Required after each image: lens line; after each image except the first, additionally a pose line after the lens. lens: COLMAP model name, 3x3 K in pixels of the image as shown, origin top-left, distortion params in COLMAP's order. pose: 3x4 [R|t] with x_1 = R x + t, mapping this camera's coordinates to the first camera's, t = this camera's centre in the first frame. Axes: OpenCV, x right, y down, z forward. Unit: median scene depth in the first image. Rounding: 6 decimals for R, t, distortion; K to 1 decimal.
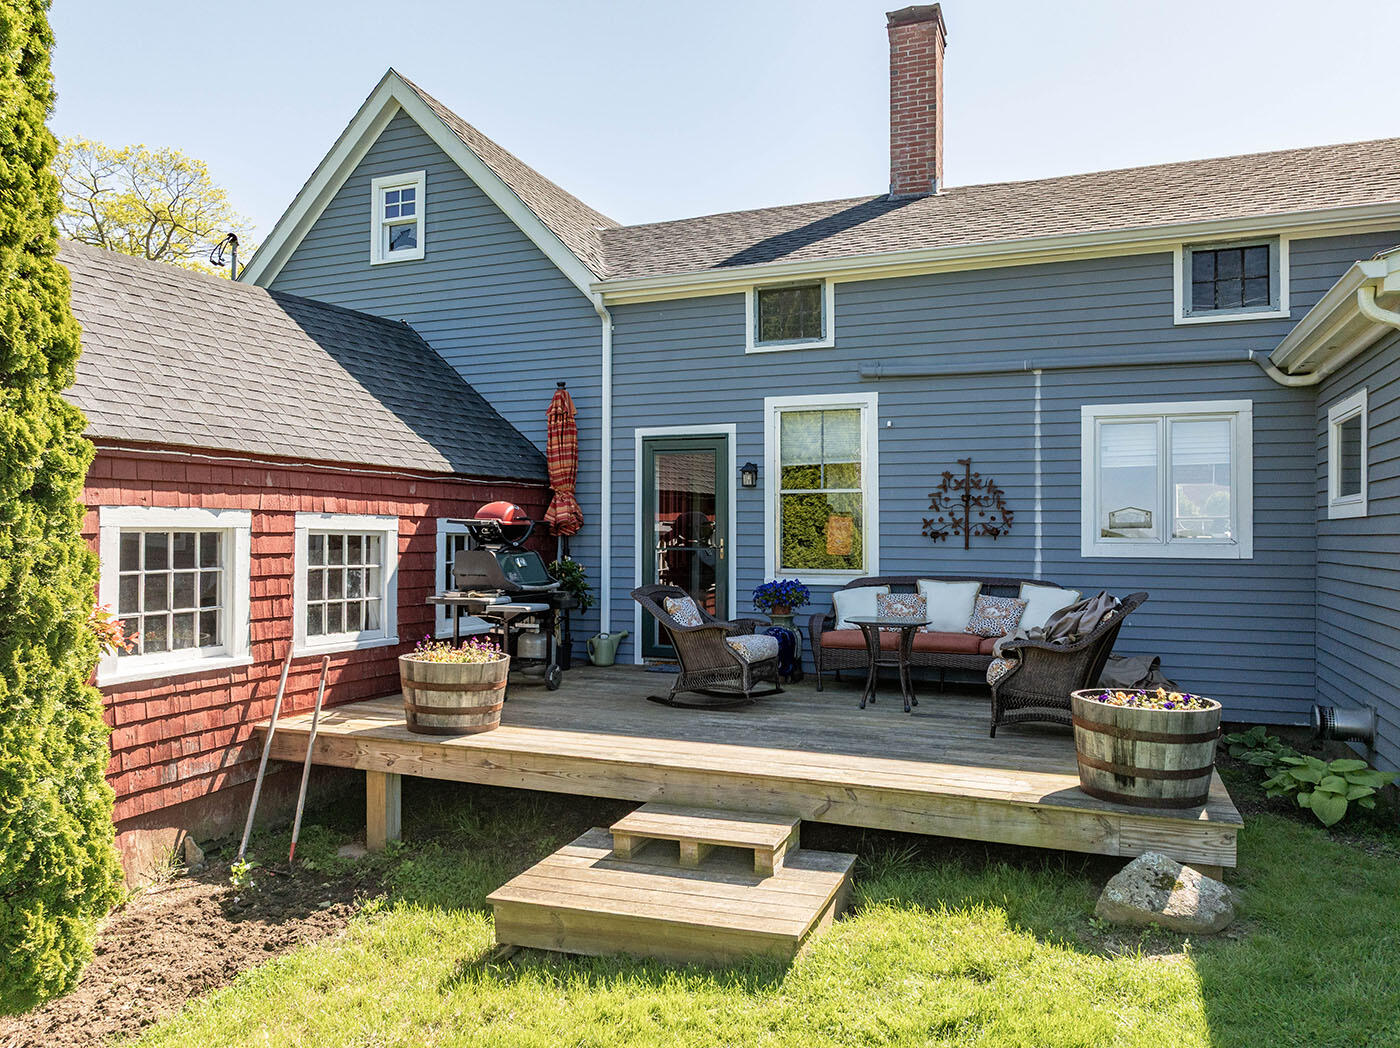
lens RADIAL K [[1022.5, 0, 763.2], [0, 1022.5, 518.2], [0, 0, 1]] dist [-0.024573, 0.013784]
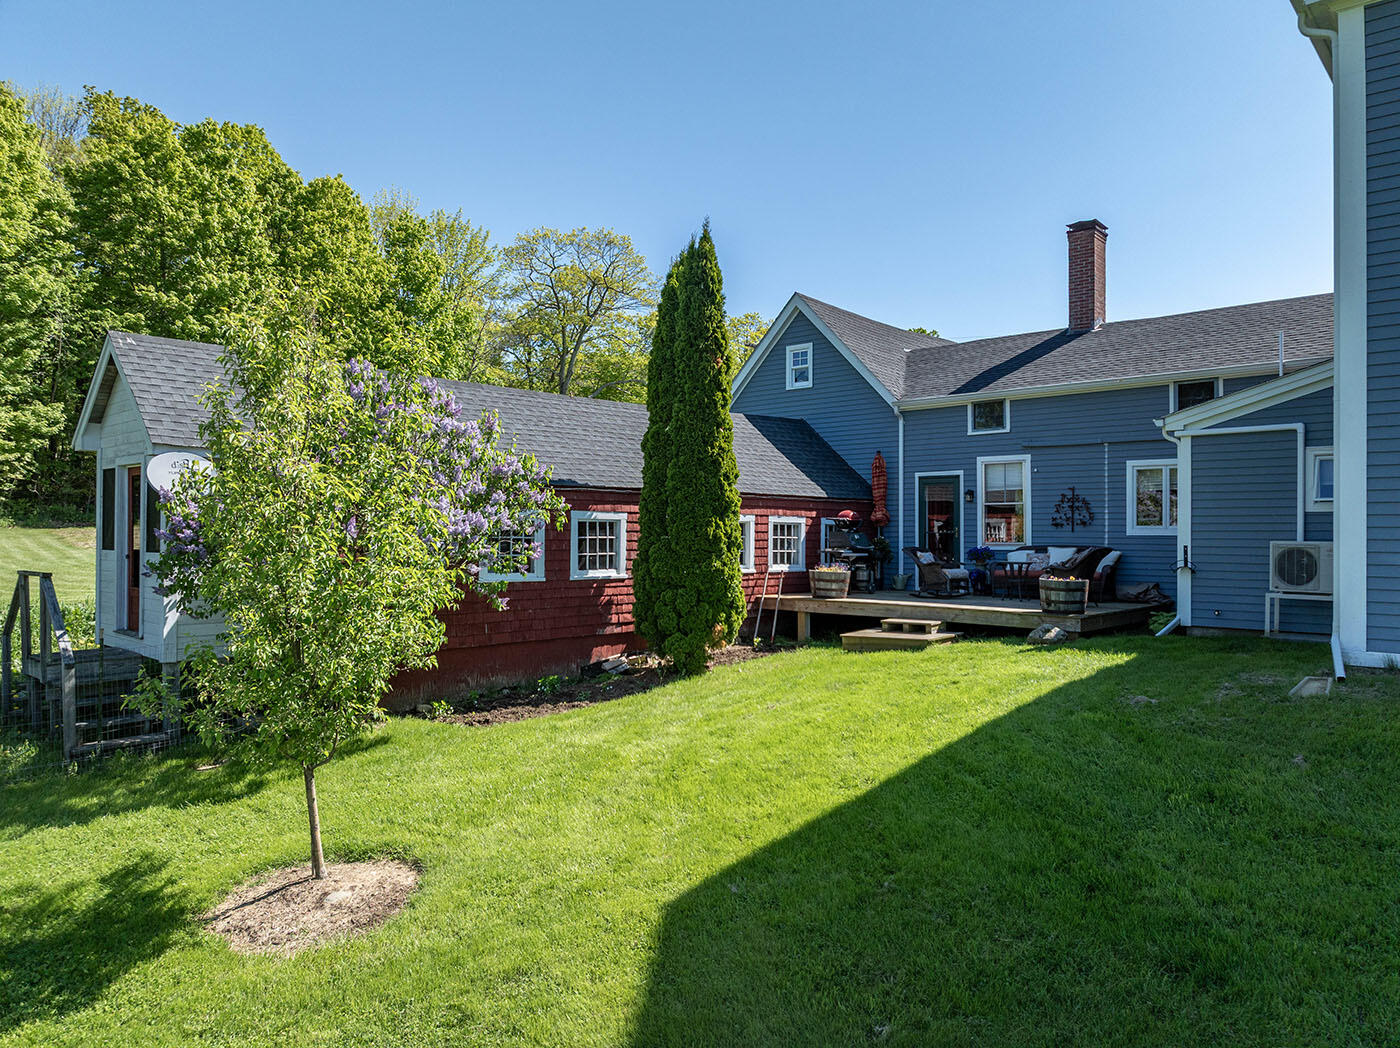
lens RADIAL K [[1022.5, 0, 705.3], [0, 1022.5, 523.7], [0, 0, 1]] dist [-0.024573, 0.013784]
pose [[0.918030, -0.002262, -0.396504, 0.328232], [0.003937, 0.999986, 0.003410, 0.004458], [0.396491, -0.004691, 0.918027, -1.130702]]
